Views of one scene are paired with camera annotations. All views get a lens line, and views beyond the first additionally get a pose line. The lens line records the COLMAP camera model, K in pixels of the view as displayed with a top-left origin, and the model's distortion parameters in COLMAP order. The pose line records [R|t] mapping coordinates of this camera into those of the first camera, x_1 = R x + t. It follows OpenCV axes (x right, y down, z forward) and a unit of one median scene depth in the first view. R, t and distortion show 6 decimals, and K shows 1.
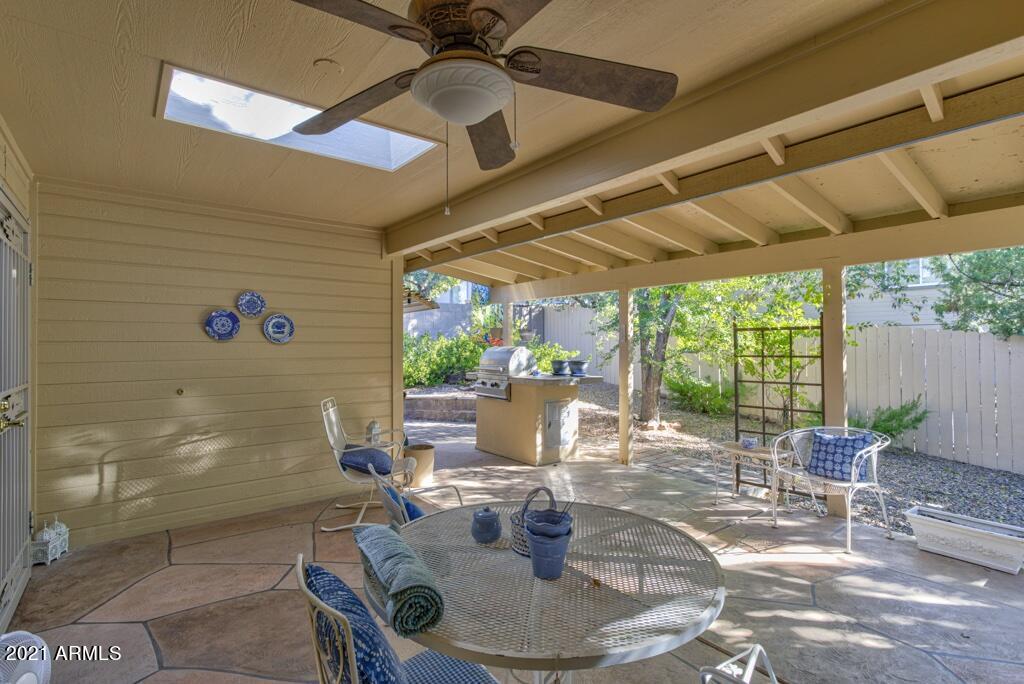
lens RADIAL K [[494.3, 0, 510.0], [0, 494.3, 340.5], [0, 0, 1]] dist [-0.000517, 0.000263]
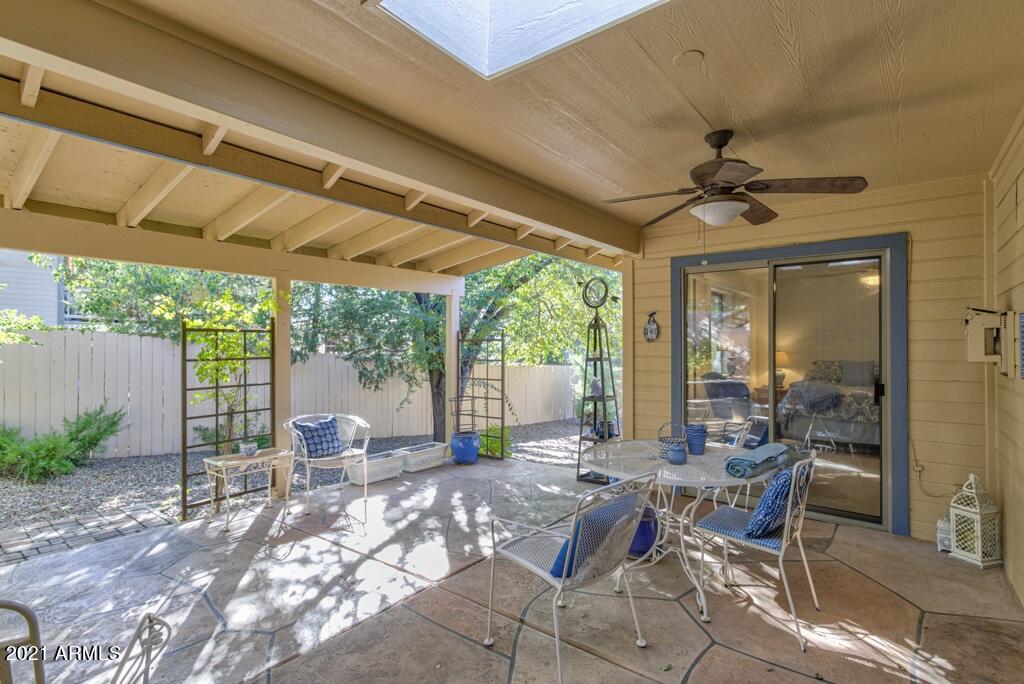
lens RADIAL K [[522.7, 0, 512.0], [0, 522.7, 342.0], [0, 0, 1]] dist [0.000997, 0.000009]
pose [[-0.272919, 0.008914, 0.961996, -0.679140], [-0.001285, 0.999953, -0.009631, 0.010137], [-0.962036, -0.003865, -0.272895, 0.853203]]
